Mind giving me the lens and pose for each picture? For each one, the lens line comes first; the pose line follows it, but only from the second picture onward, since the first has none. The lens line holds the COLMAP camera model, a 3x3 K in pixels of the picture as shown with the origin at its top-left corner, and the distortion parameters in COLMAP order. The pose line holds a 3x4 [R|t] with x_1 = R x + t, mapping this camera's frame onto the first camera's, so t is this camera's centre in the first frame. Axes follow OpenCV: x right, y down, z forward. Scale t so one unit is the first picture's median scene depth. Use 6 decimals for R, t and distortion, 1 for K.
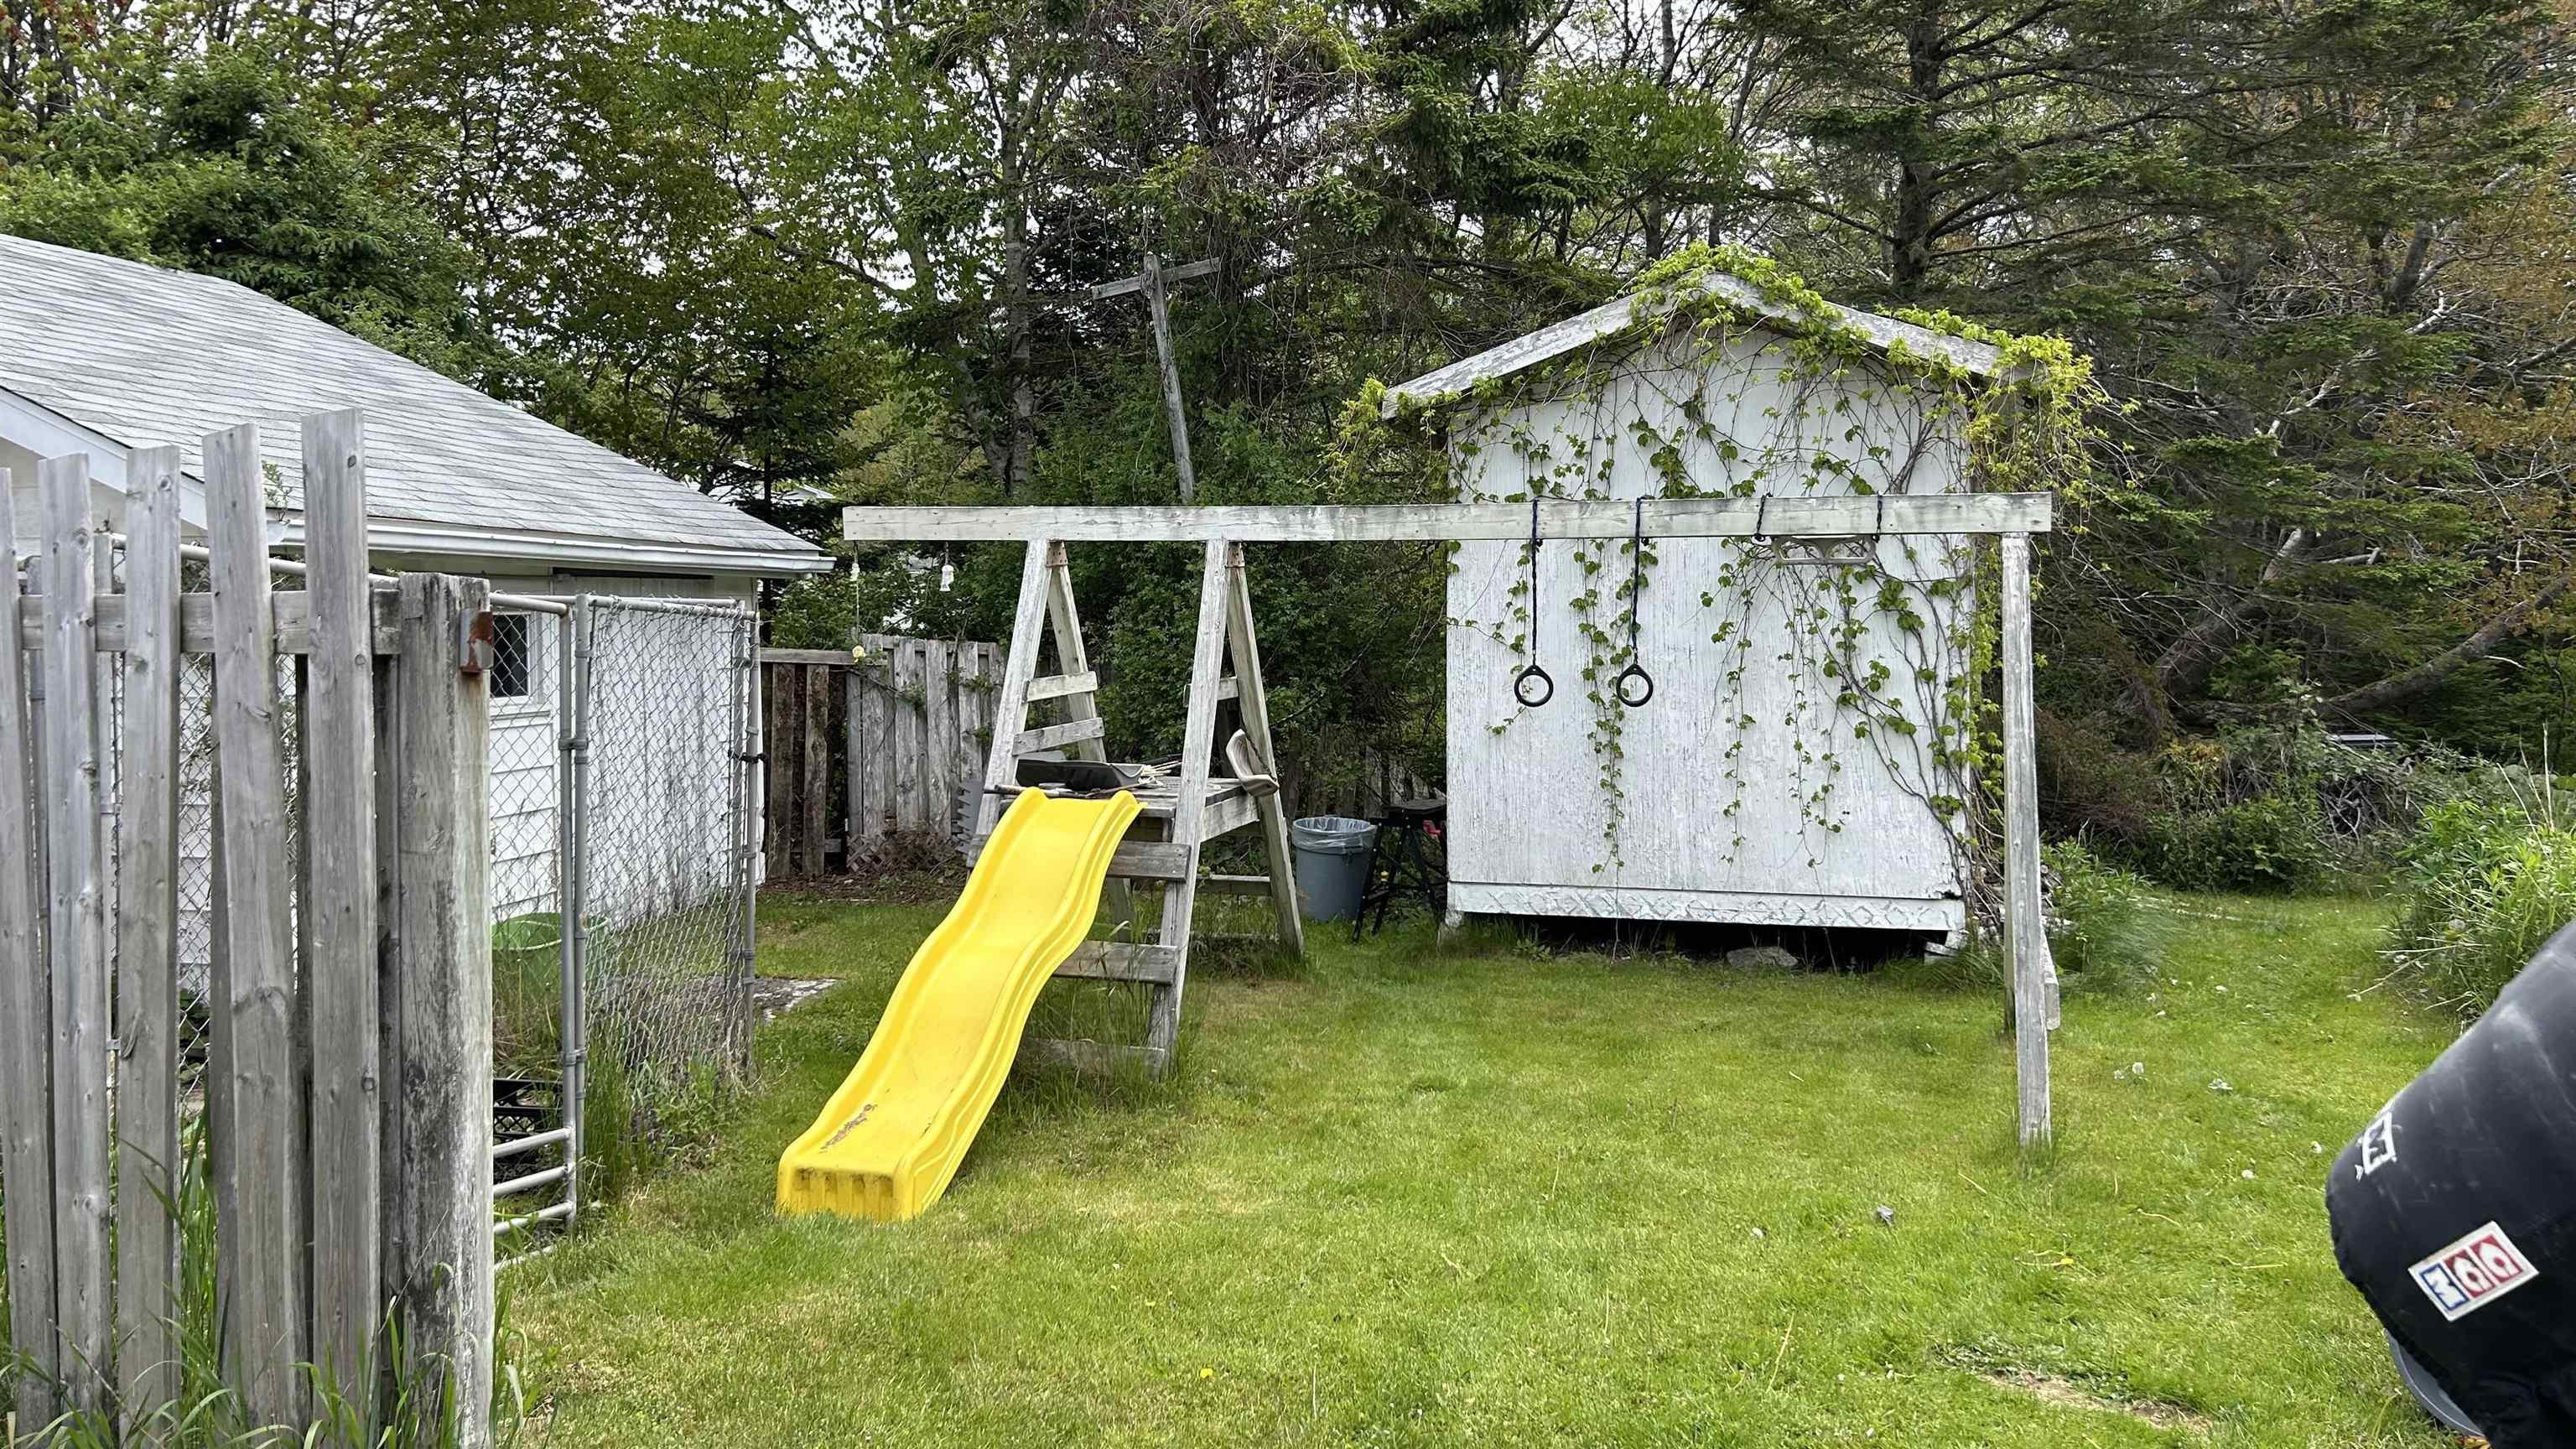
lens RADIAL K [[1875.9, 0, 1280.2], [0, 1875.9, 703.7], [0, 0, 1]] dist [0.356583, -0.080678]
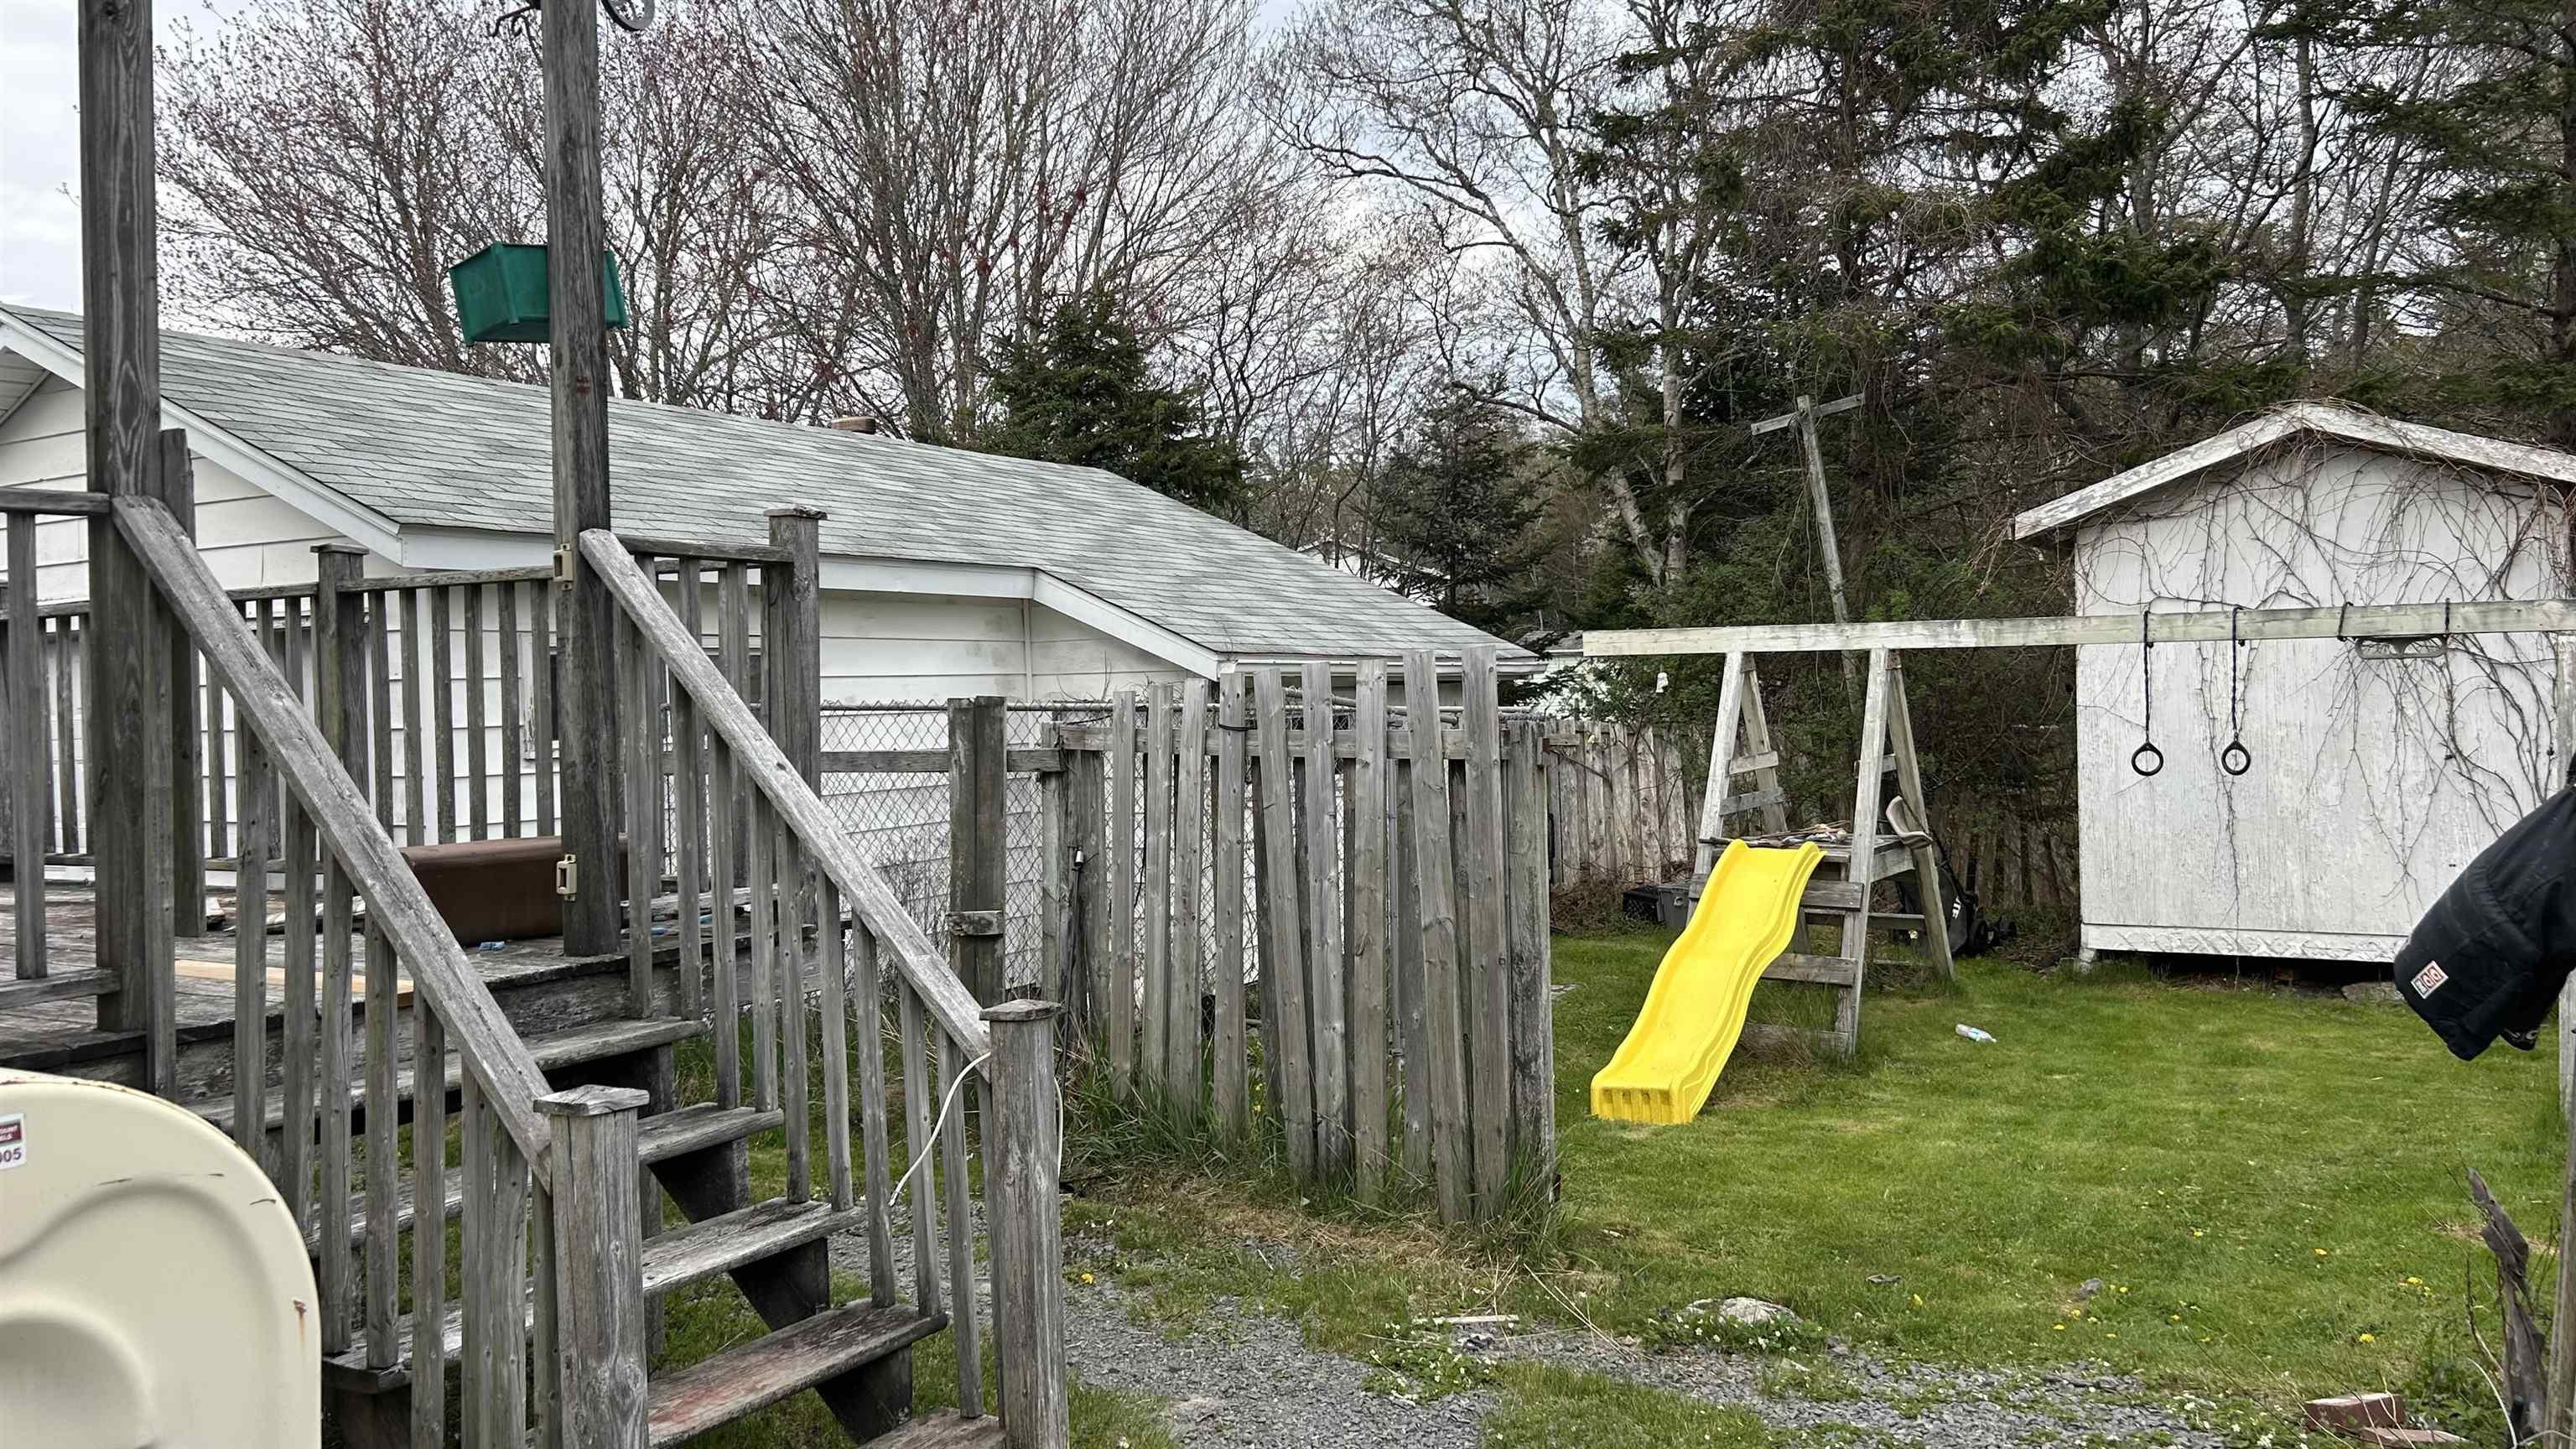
lens RADIAL K [[1912.5, 0, 1304.9], [0, 1912.5, 732.3], [0, 0, 1]] dist [0.070183, -0.087502]
pose [[0.954924, -0.014595, -0.296492, -0.018426], [0.008459, 0.999723, -0.021968, -0.003894], [0.296730, 0.018470, 0.954783, -0.360664]]
